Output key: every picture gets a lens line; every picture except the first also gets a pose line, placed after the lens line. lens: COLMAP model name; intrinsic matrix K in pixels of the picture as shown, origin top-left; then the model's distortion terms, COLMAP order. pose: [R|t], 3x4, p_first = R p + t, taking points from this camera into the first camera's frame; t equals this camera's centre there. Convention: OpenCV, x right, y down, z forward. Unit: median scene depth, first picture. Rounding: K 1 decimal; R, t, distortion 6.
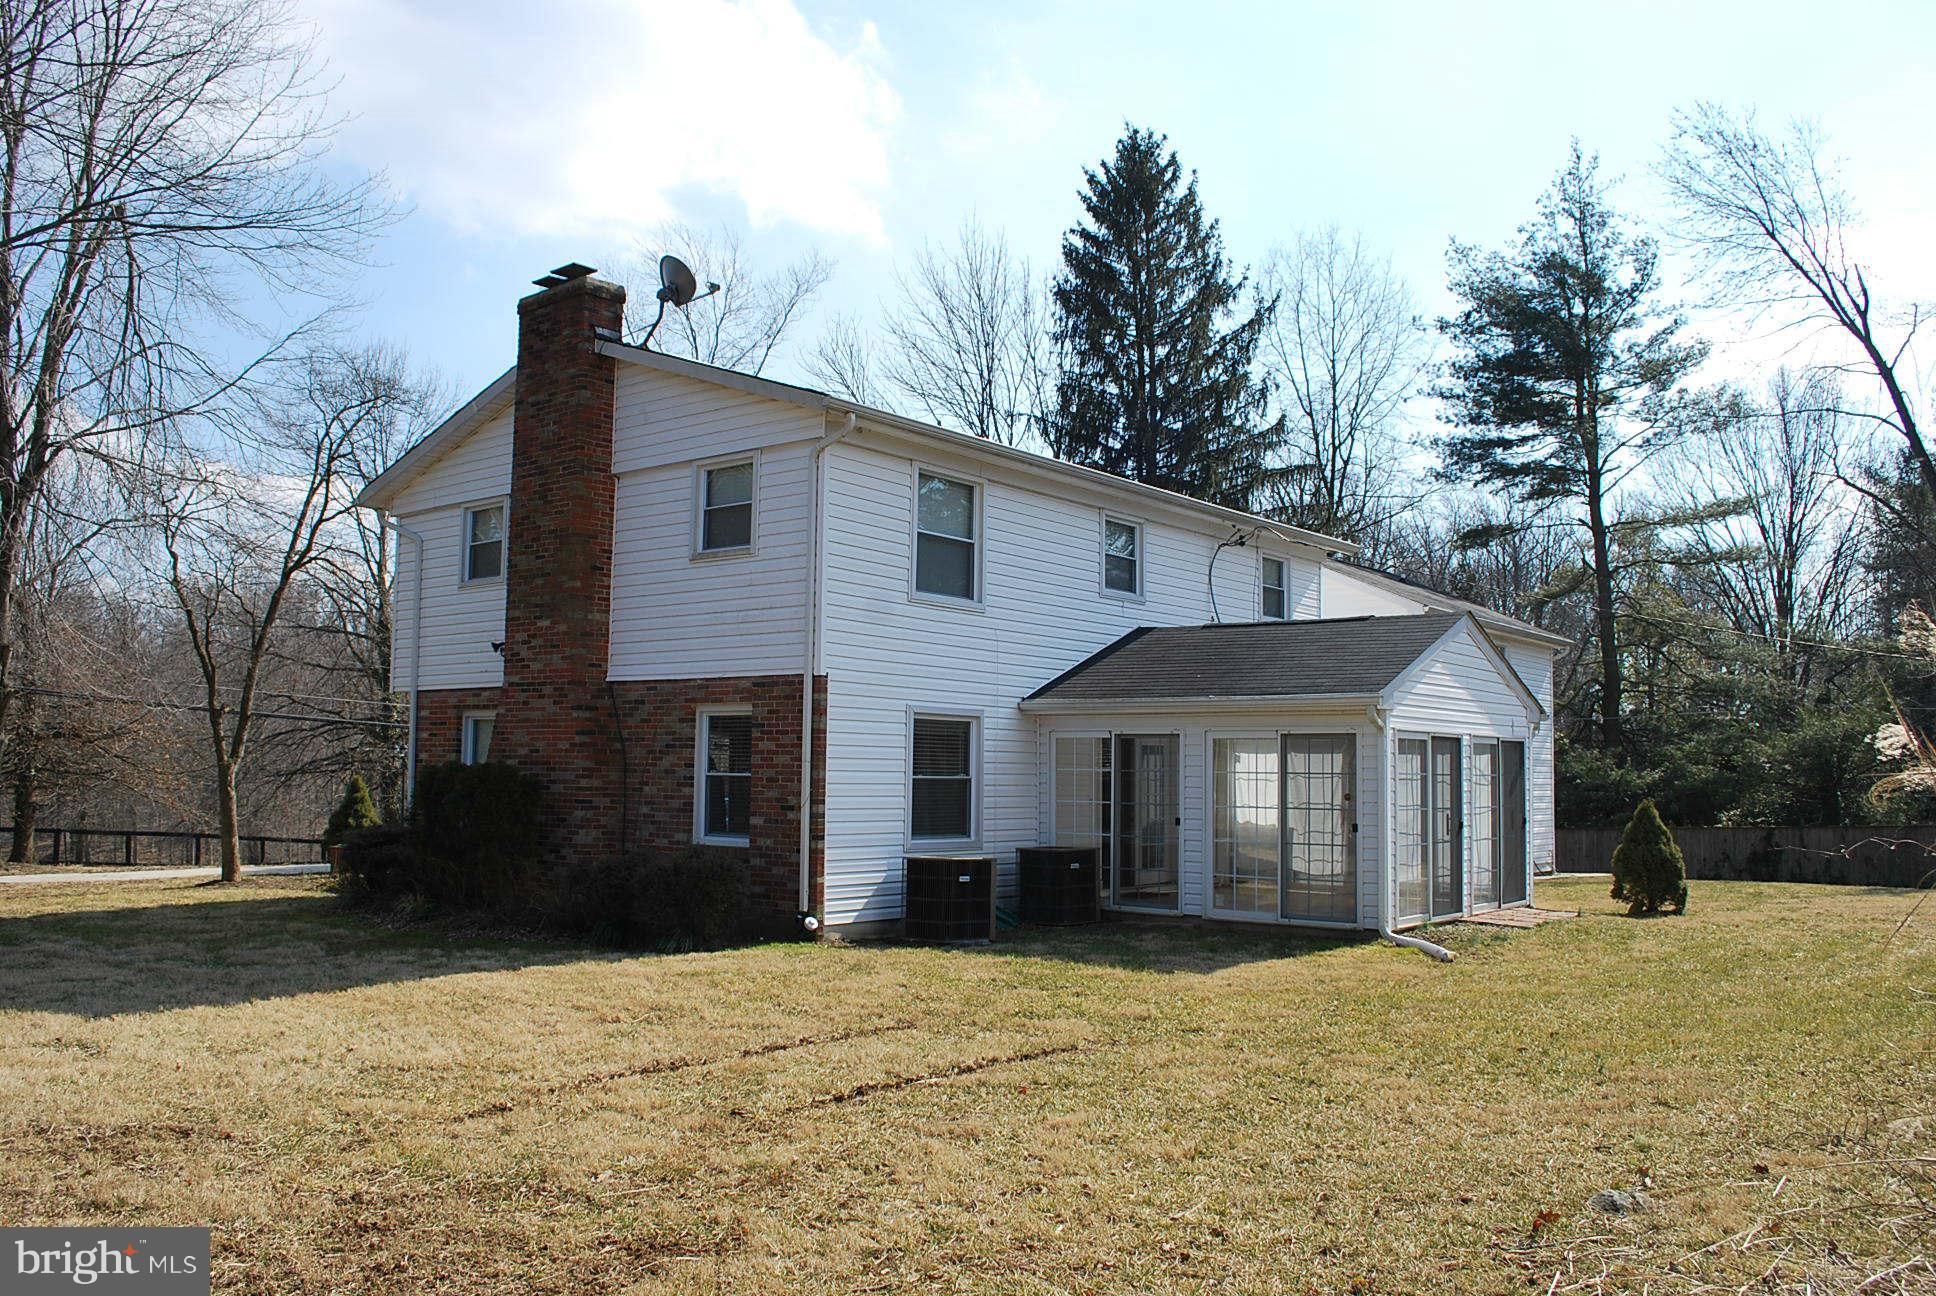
lens RADIAL K [[1528.3, 0, 968.0], [0, 1528.3, 648.0], [0, 0, 1]] dist [-0.078744, -0.003868]
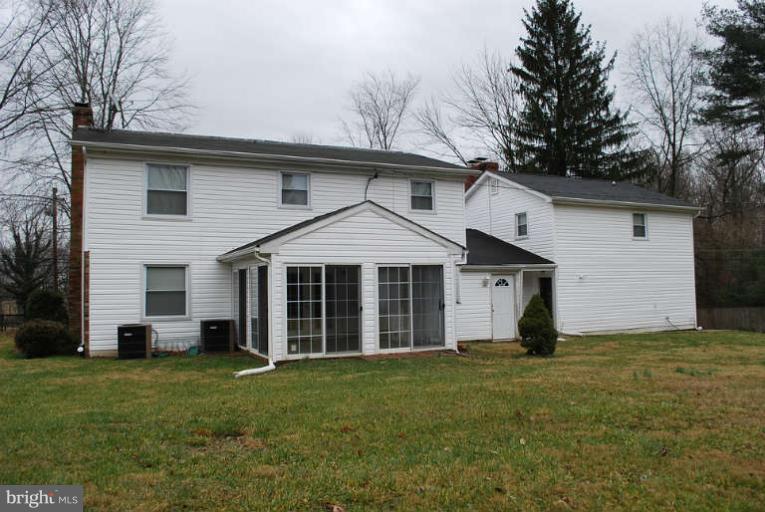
lens RADIAL K [[603.9, 0, 382.5], [0, 603.9, 256.0], [0, 0, 1]] dist [-0.078744, -0.003868]
pose [[0.876482, -0.065056, -0.477019, 0.705675], [0.072486, 0.997365, -0.002835, 0.055920], [0.475947, -0.032092, 0.878888, 0.328637]]
